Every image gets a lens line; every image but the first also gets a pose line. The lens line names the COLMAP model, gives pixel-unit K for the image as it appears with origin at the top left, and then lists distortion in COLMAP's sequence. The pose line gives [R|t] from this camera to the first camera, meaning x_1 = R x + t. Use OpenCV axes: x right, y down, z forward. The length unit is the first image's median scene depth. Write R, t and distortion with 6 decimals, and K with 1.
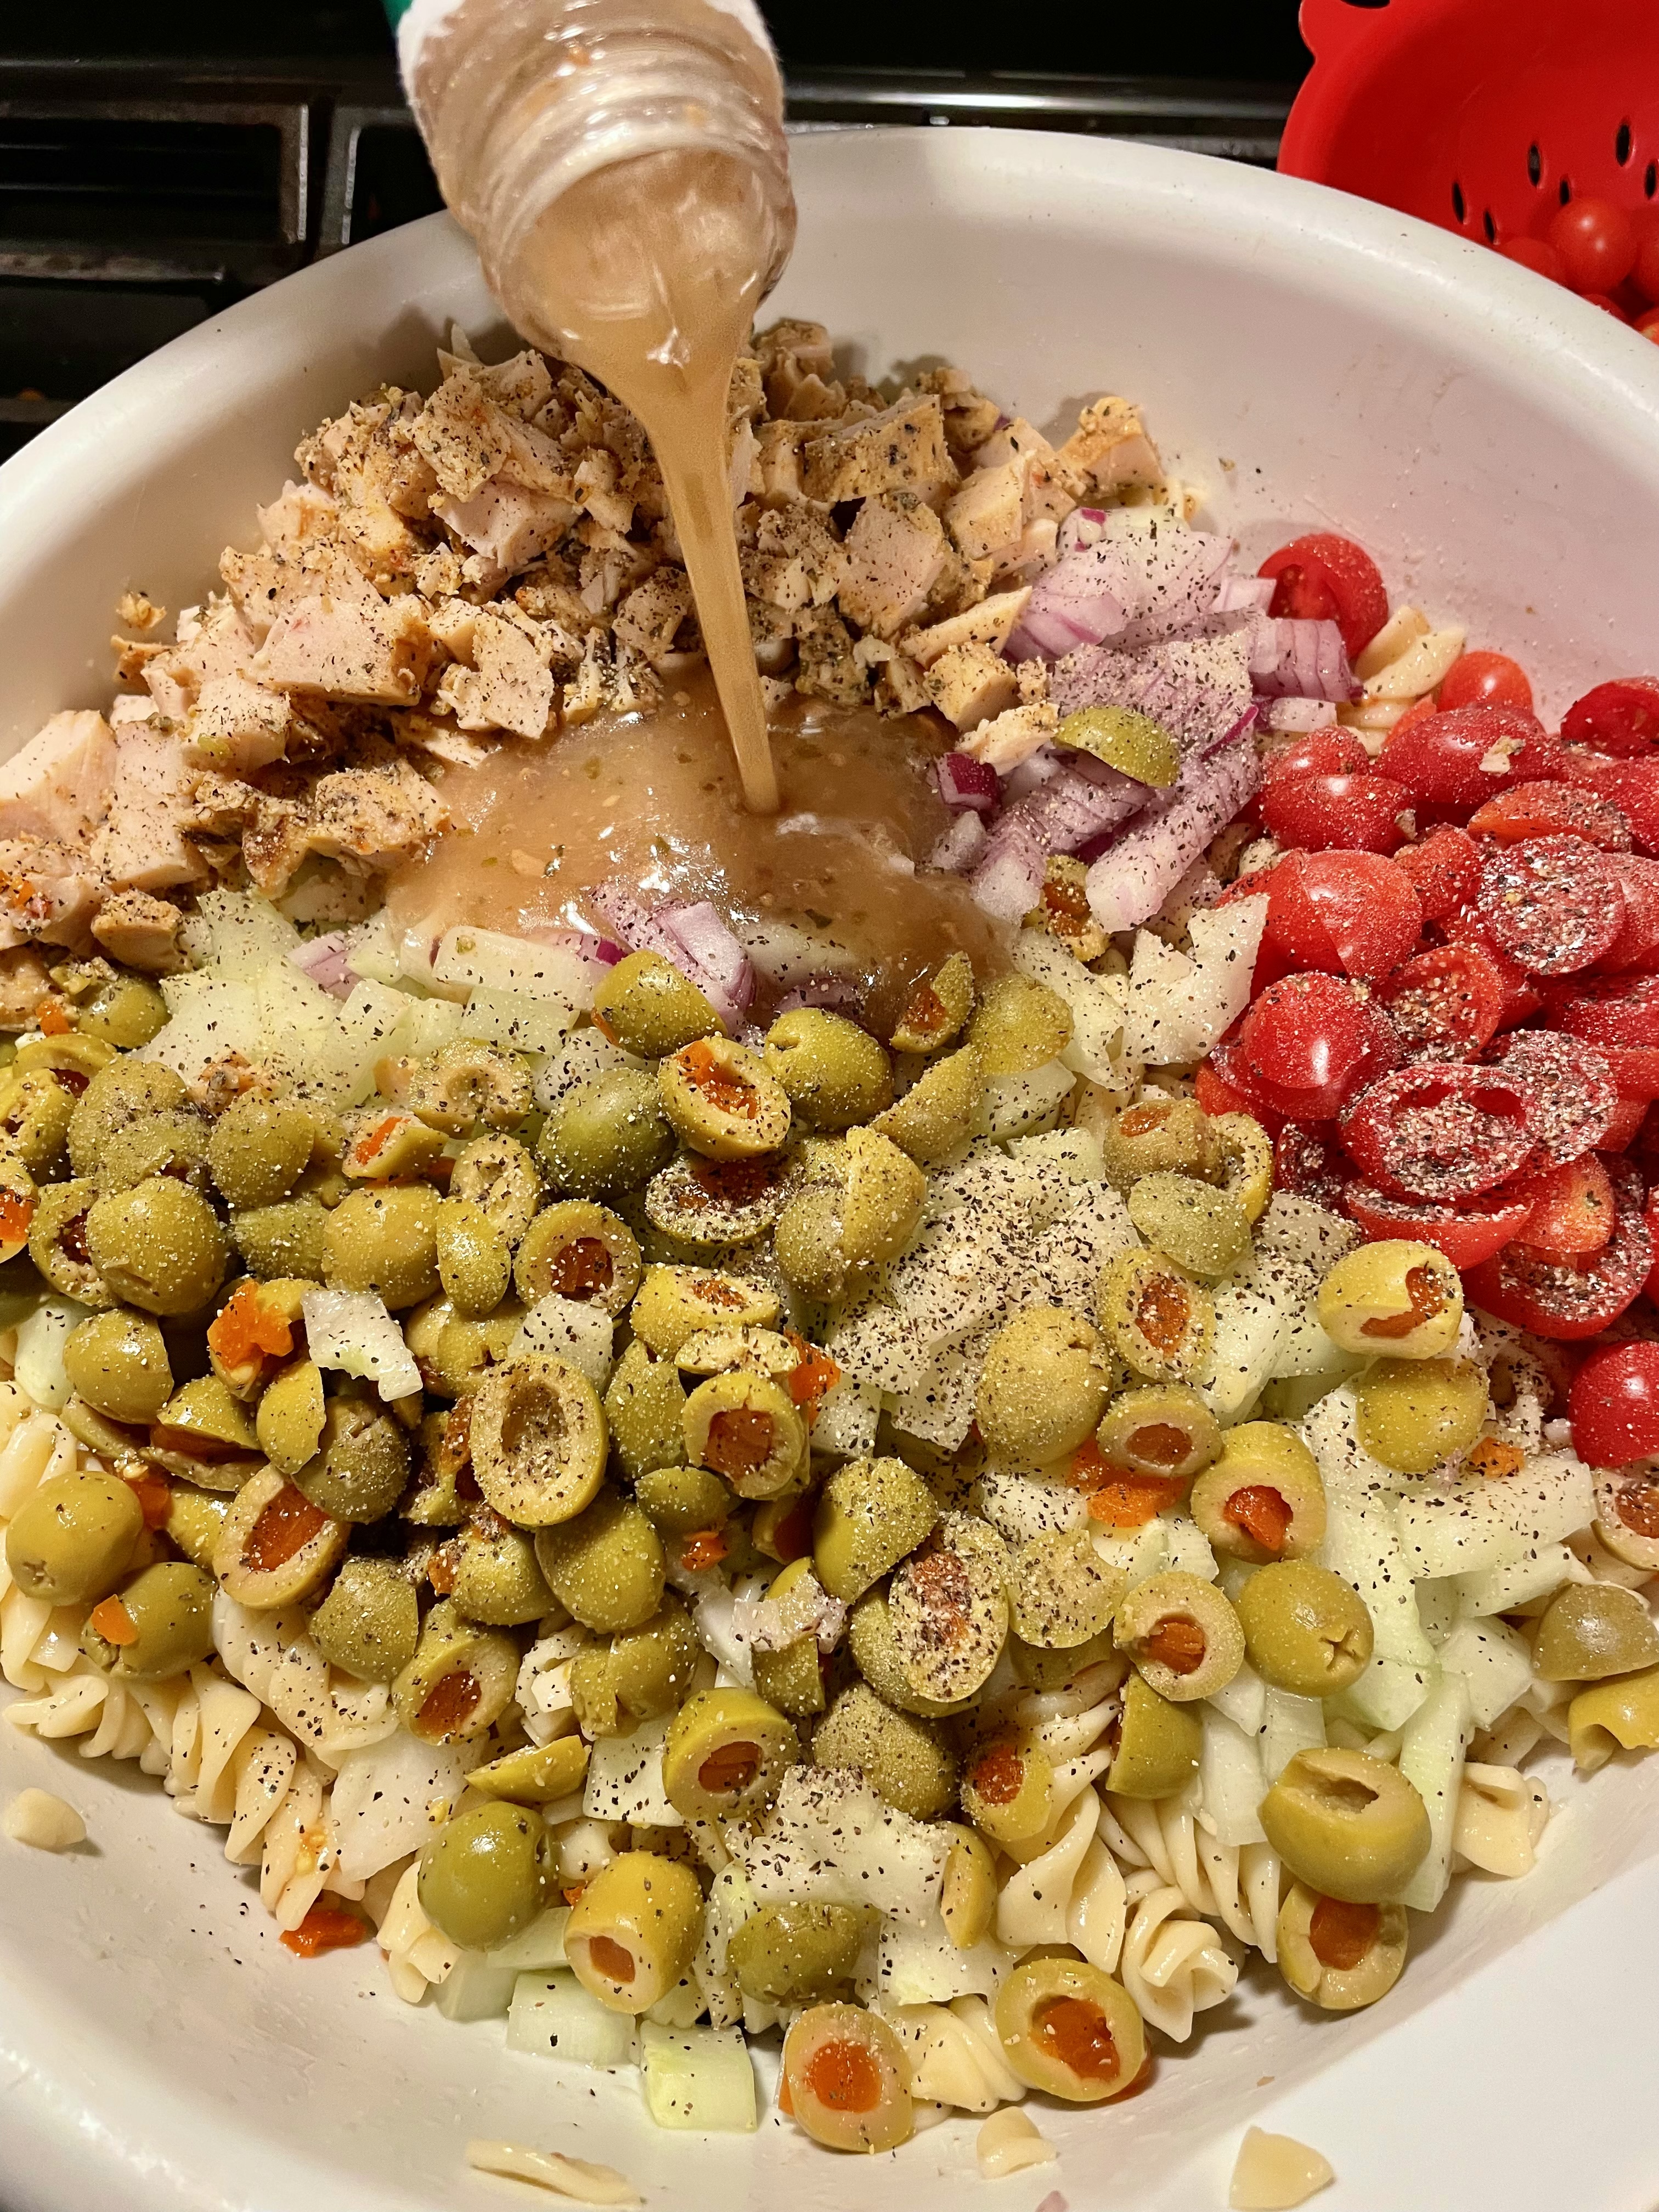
lens RADIAL K [[1657.9, 0, 829.5], [0, 1657.9, 1106.0], [0, 0, 1]] dist [0.036851, -0.107517]
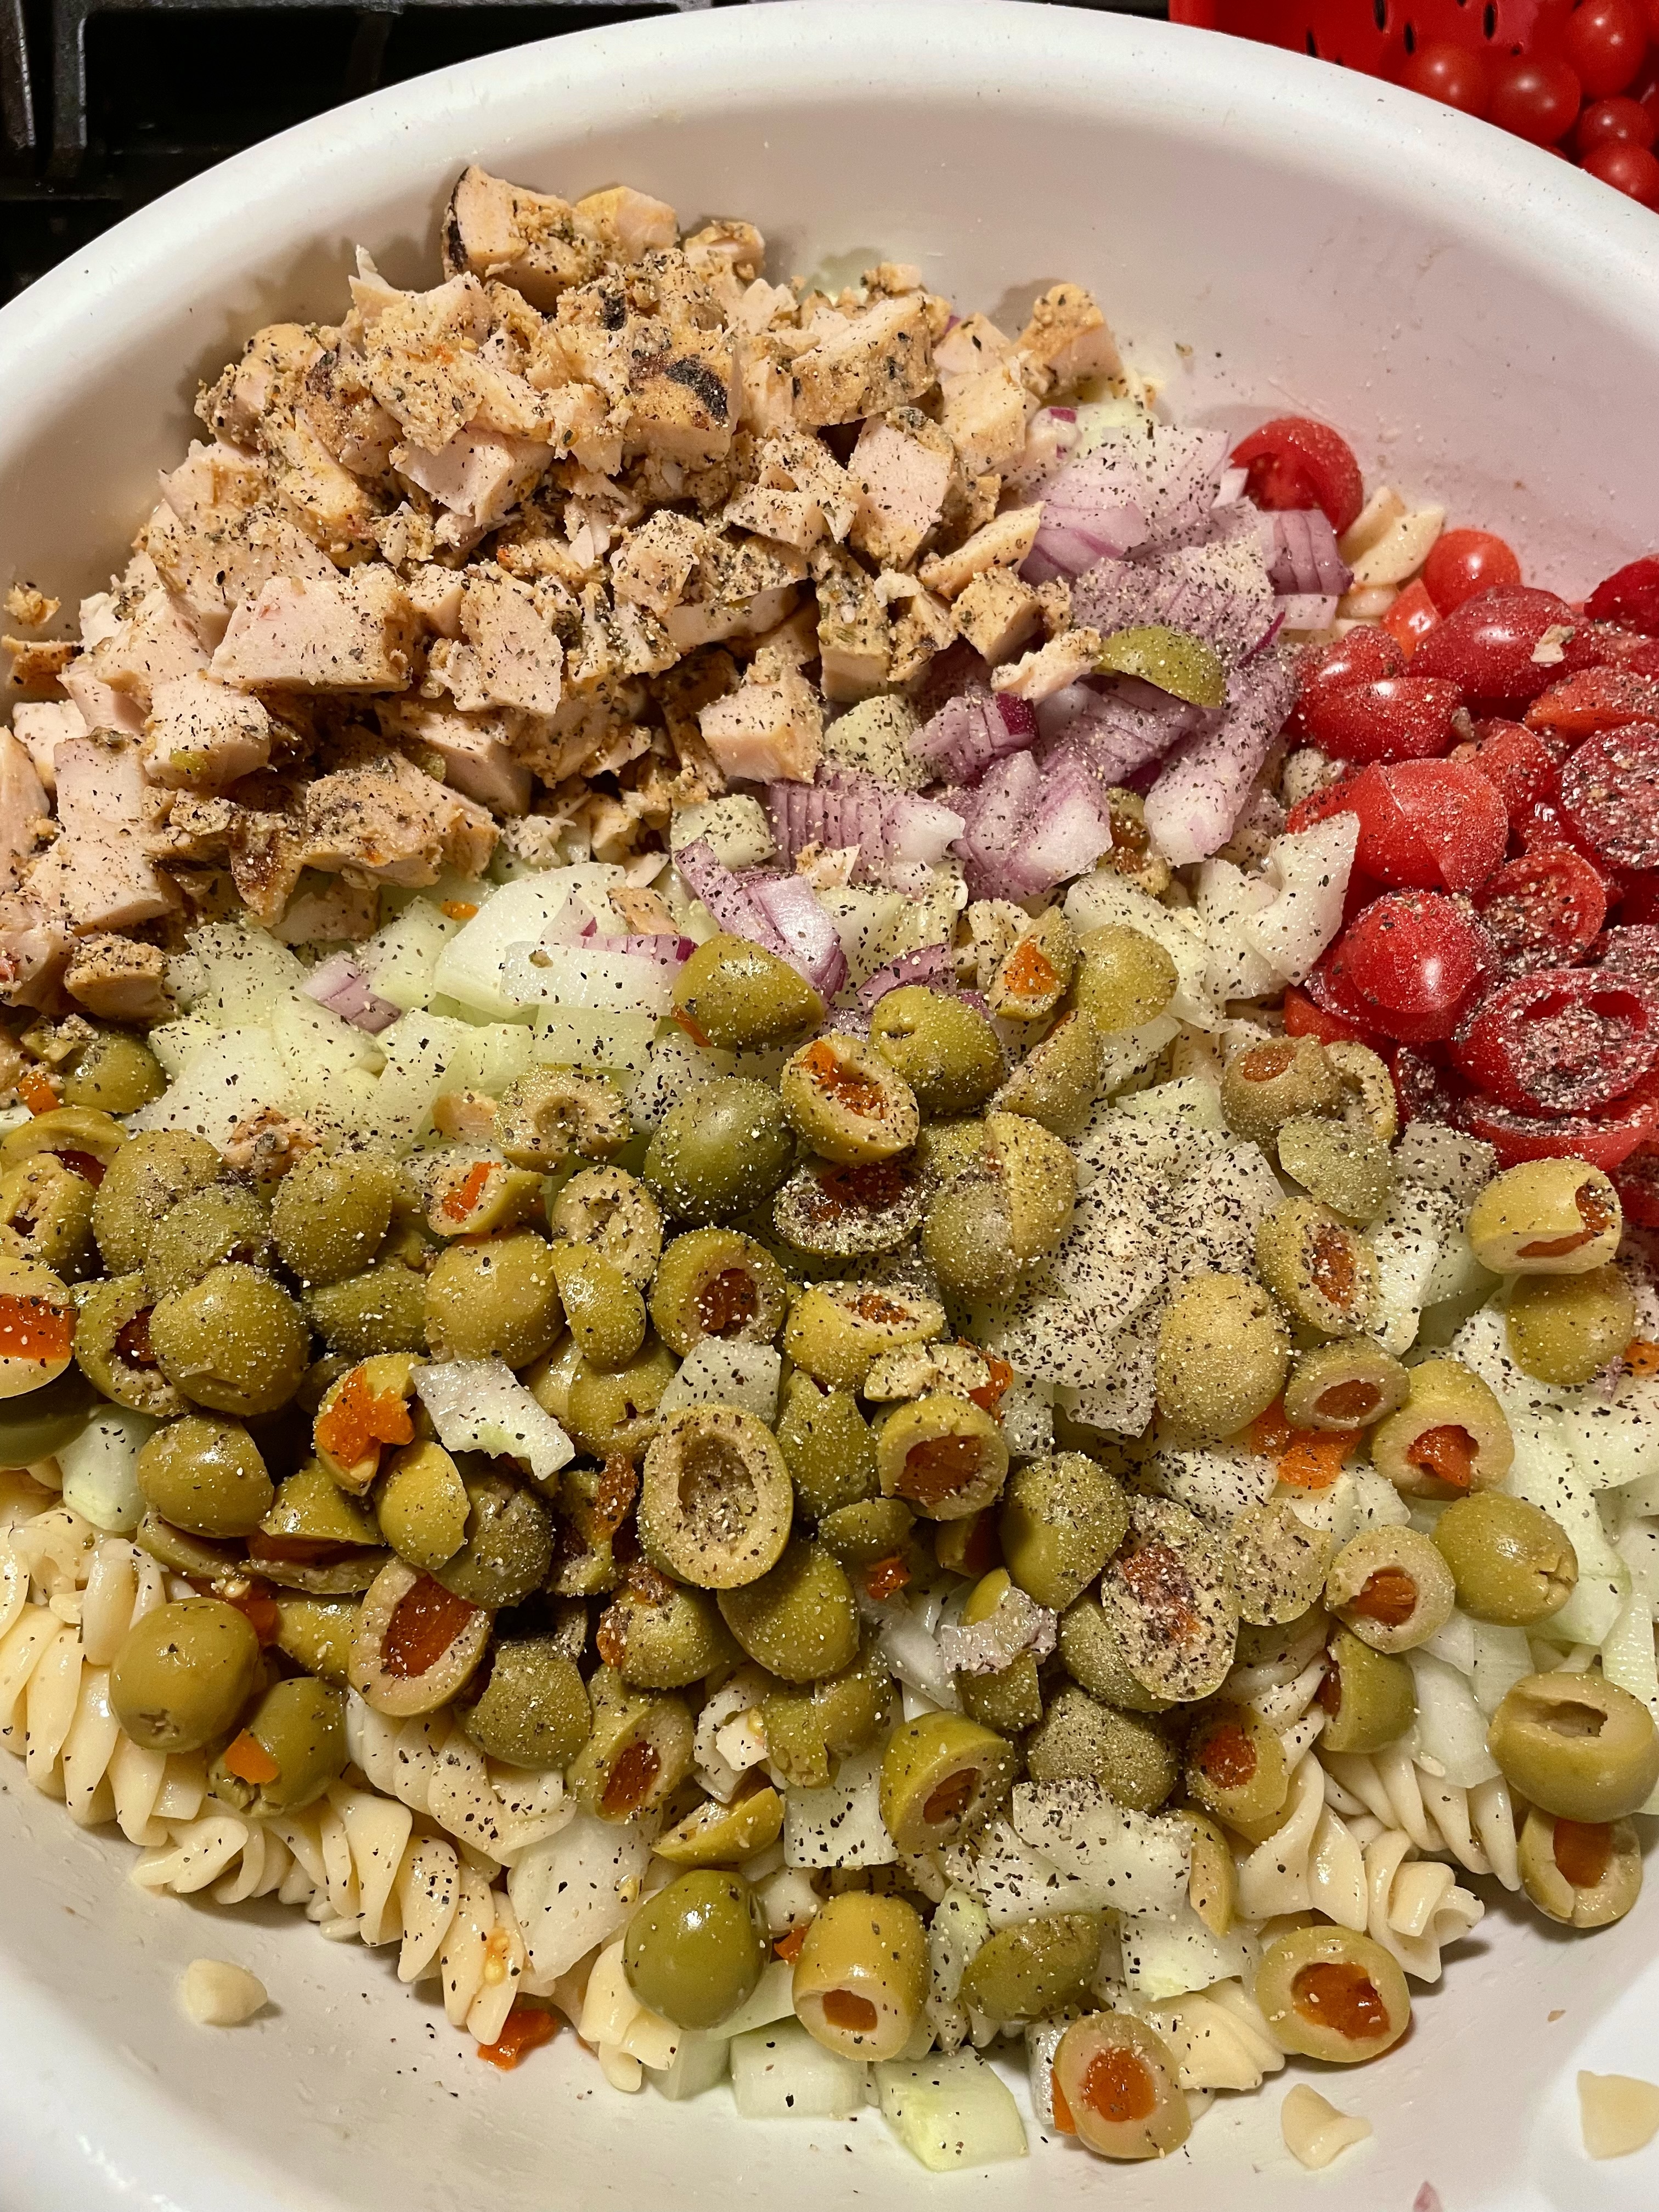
lens RADIAL K [[1657.9, 0, 829.5], [0, 1657.9, 1106.0], [0, 0, 1]] dist [0.036851, -0.107517]
pose [[0.983122, -0.124394, 0.134150, -0.194123], [0.115174, 0.990551, 0.074460, -0.068973], [-0.142145, -0.057753, 0.988160, 0.085247]]
